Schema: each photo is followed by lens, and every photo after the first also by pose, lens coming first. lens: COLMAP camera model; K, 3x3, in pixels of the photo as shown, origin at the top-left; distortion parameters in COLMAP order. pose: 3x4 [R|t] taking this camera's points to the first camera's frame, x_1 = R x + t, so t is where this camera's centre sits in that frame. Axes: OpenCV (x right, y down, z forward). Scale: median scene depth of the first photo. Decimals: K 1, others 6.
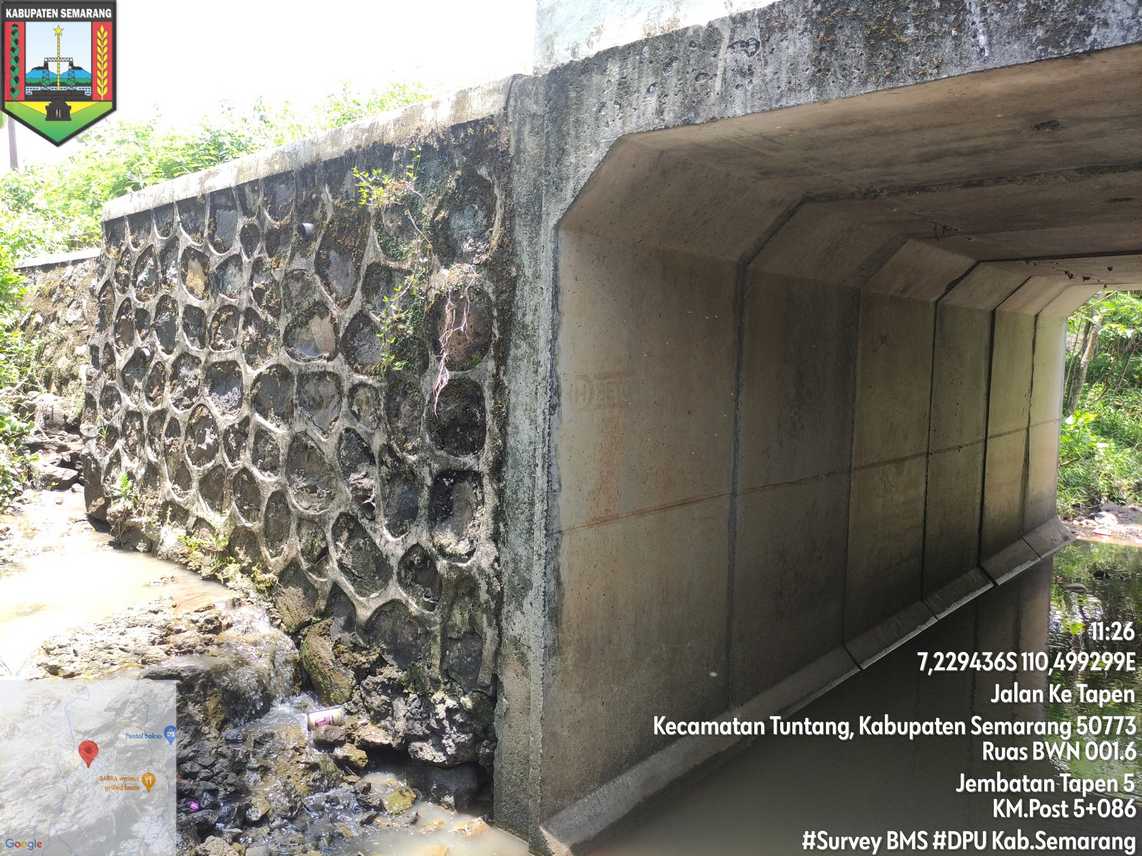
lens RADIAL K [[841.1, 0, 570.8], [0, 841.1, 427.1], [0, 0, 1]] dist [0.055640, -0.056549]
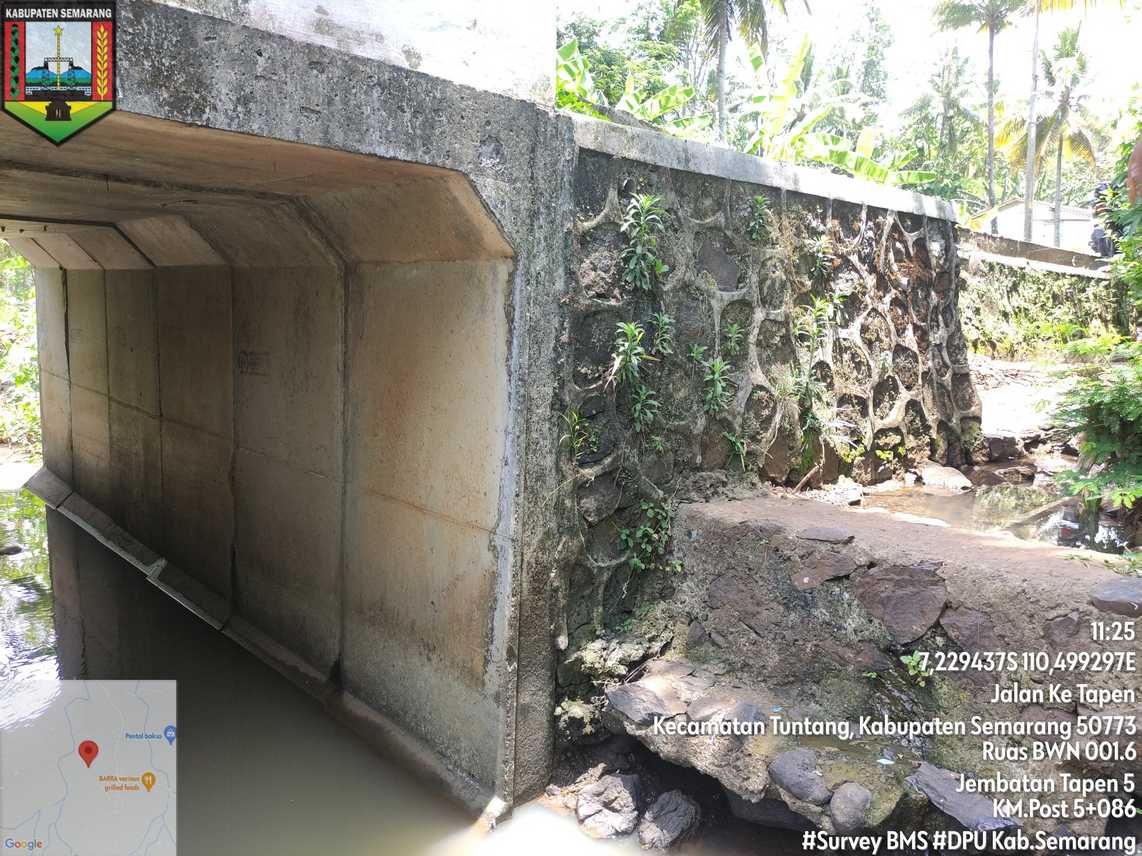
lens RADIAL K [[841.1, 0, 570.9], [0, 841.1, 425.5], [0, 0, 1]] dist [0.055640, -0.056549]
pose [[0.114626, -0.145183, 0.982742, -0.312402], [0.052295, 0.988773, 0.139974, -0.079079], [-0.992031, 0.035348, 0.120931, 0.171365]]
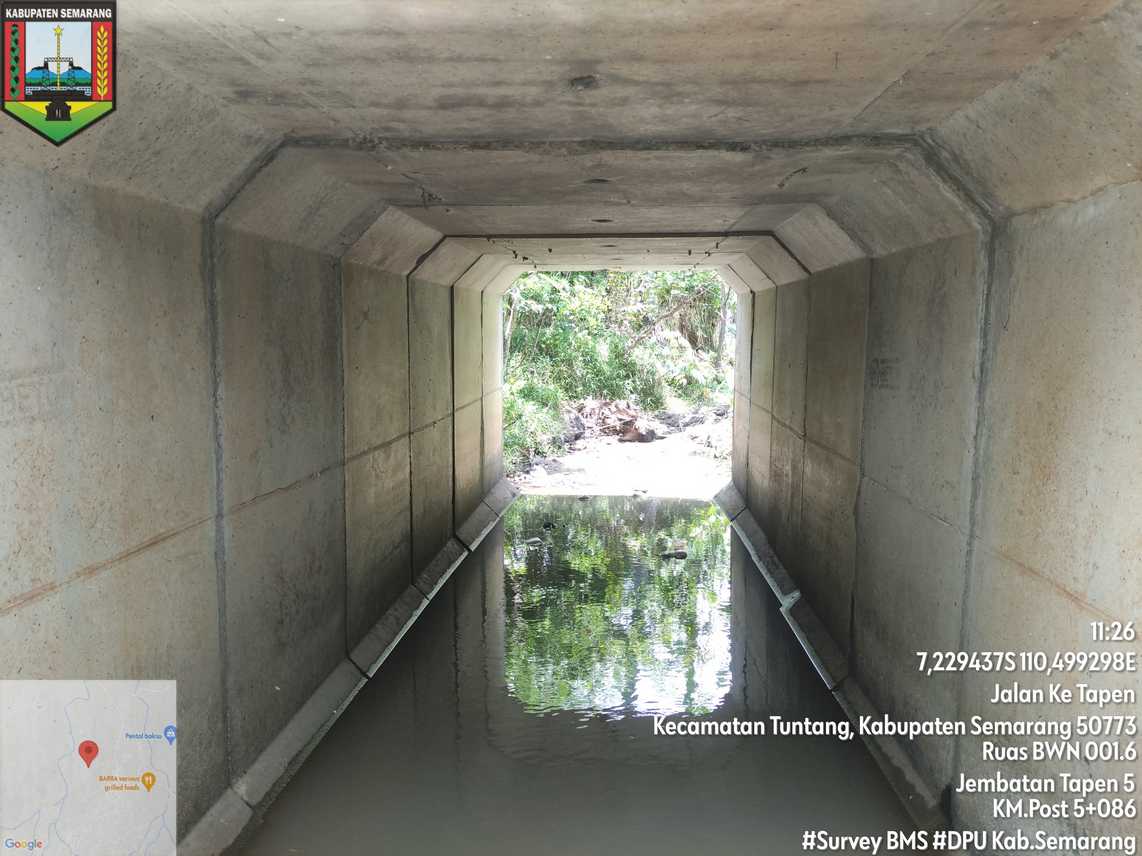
lens RADIAL K [[841.1, 0, 568.7], [0, 841.1, 424.3], [0, 0, 1]] dist [0.055640, -0.056549]
pose [[0.800985, -0.076413, 0.593788, -0.007021], [0.058377, 0.997064, 0.049562, -0.026613], [-0.595831, -0.005034, 0.803094, 0.198250]]
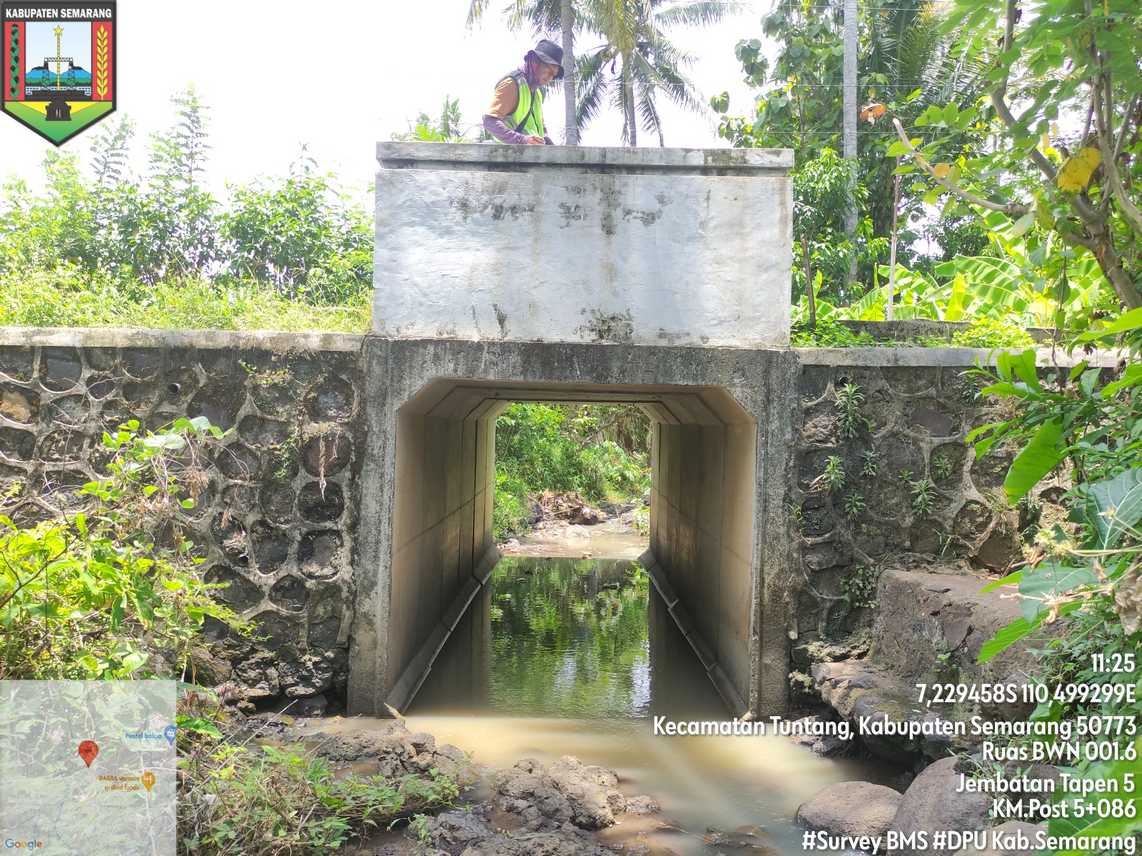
lens RADIAL K [[841.1, 0, 564.9], [0, 841.1, 433.0], [0, 0, 1]] dist [0.055640, -0.056549]
pose [[0.760985, -0.002342, 0.648766, -0.862620], [0.043729, 0.997905, -0.047690, -0.046940], [-0.647295, 0.064661, 0.759492, -0.720978]]
